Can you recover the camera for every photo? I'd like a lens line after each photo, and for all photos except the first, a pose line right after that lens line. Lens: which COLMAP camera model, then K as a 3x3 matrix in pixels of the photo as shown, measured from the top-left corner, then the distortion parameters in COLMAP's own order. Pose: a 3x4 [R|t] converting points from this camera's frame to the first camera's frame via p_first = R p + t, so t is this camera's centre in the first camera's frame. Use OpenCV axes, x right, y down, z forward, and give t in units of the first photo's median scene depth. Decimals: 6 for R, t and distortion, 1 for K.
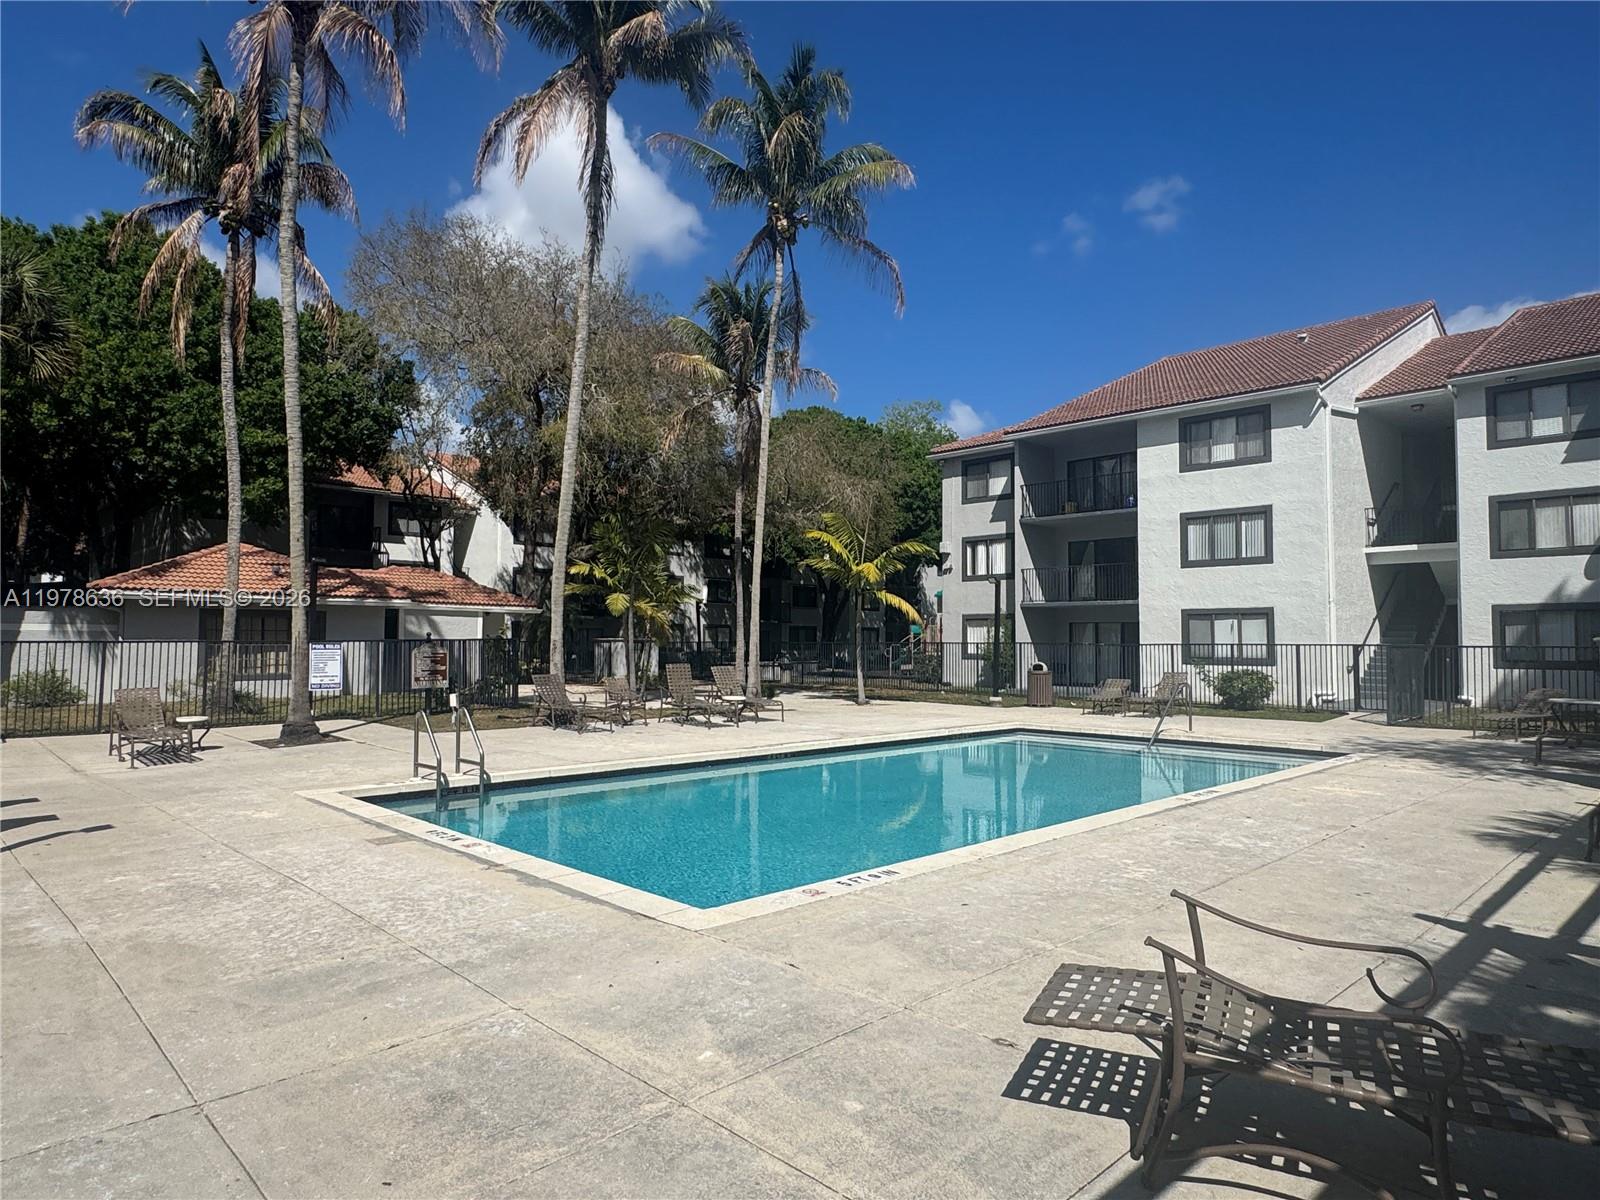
lens RADIAL K [[966.9, 0, 800.0], [0, 966.9, 600.0], [0, 0, 1]] dist [-0.000510, 0.000335]
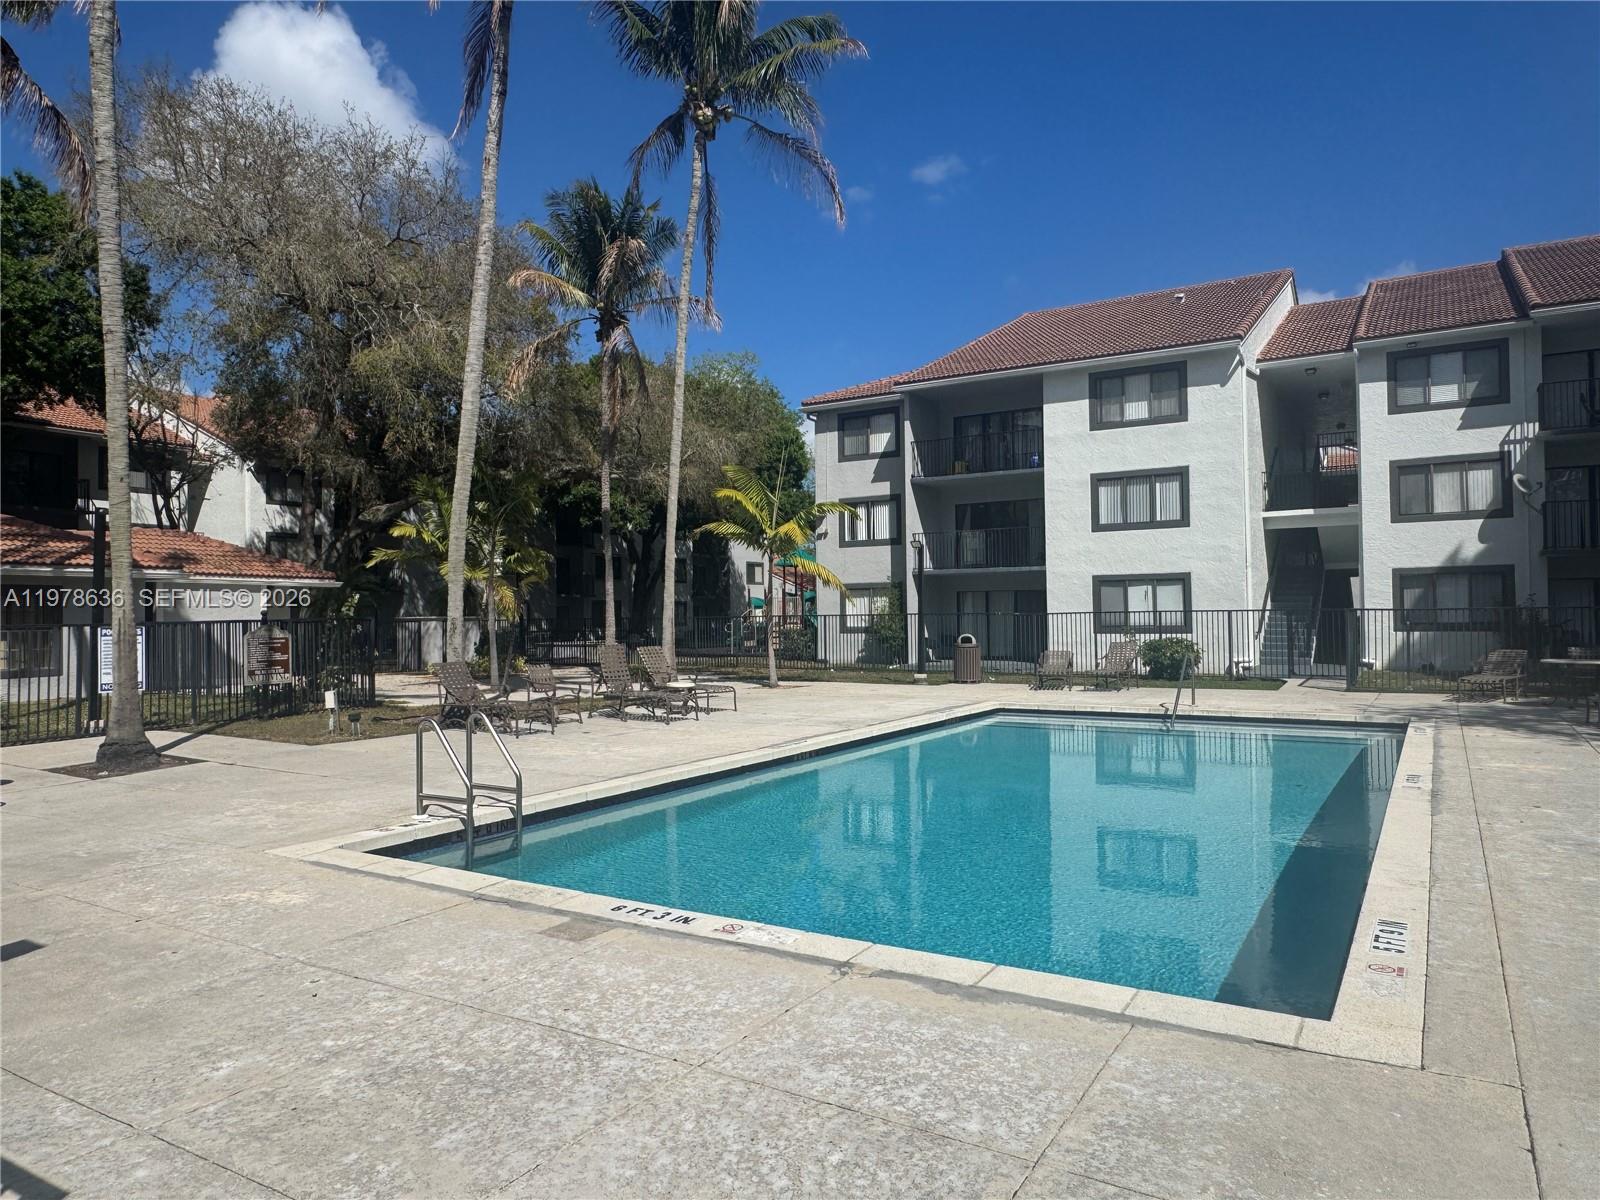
lens RADIAL K [[1029.1, 0, 800.0], [0, 1029.1, 600.0], [0, 0, 1]] dist [-0.003421, -0.002006]
pose [[0.970583, -0.012184, 0.240457, -0.130461], [0.005807, 0.999613, 0.027210, 0.004524], [-0.240696, -0.025013, 0.970278, 0.093805]]
